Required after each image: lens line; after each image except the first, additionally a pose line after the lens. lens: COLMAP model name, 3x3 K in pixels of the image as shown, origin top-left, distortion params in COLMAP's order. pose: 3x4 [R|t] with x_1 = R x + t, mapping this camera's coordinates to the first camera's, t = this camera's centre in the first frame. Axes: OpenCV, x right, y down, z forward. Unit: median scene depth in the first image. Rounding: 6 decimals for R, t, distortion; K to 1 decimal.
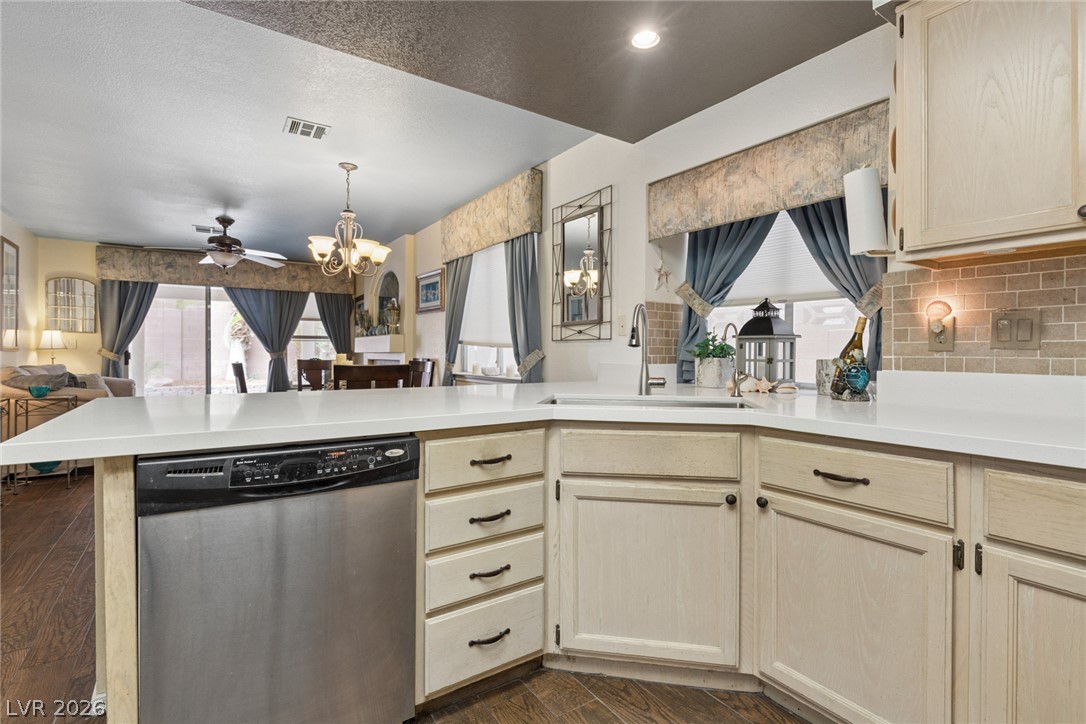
lens RADIAL K [[504.2, 0, 544.7], [0, 504.2, 354.3], [0, 0, 1]] dist [-0.007269, -0.000588]
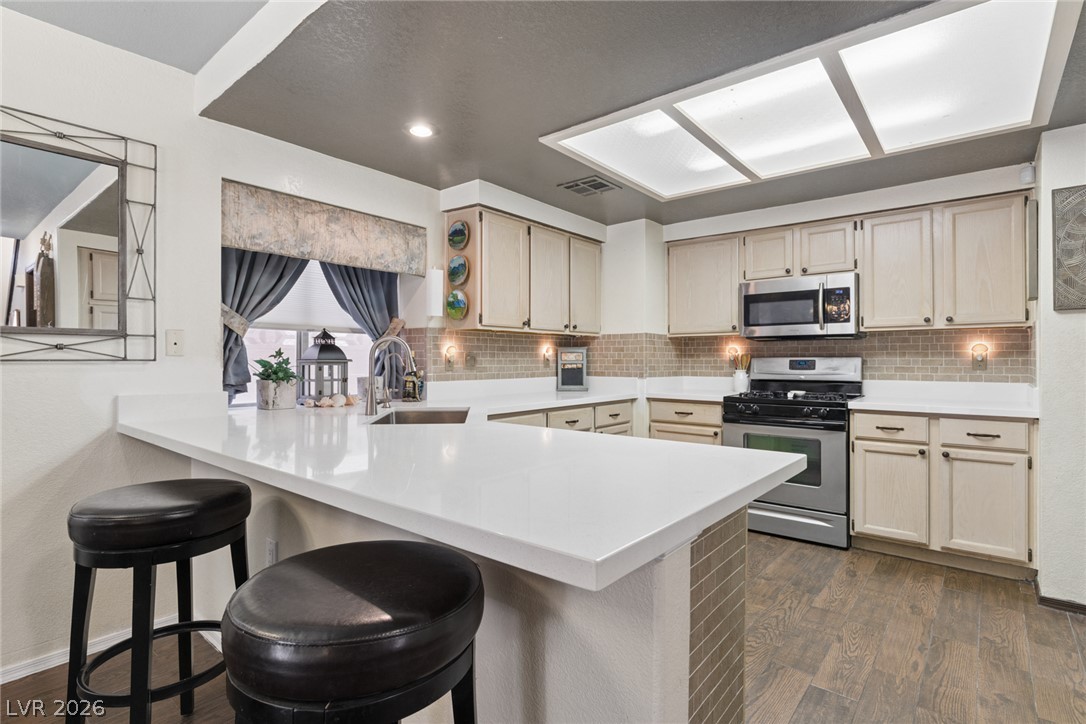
lens RADIAL K [[530.8, 0, 542.9], [0, 530.8, 357.2], [0, 0, 1]] dist [-0.006215, 0.000301]
pose [[-0.278063, -0.000884, 0.960562, -0.653901], [0.001846, 0.999997, 0.001455, -0.030347], [-0.960561, 0.002178, -0.278061, 0.599013]]
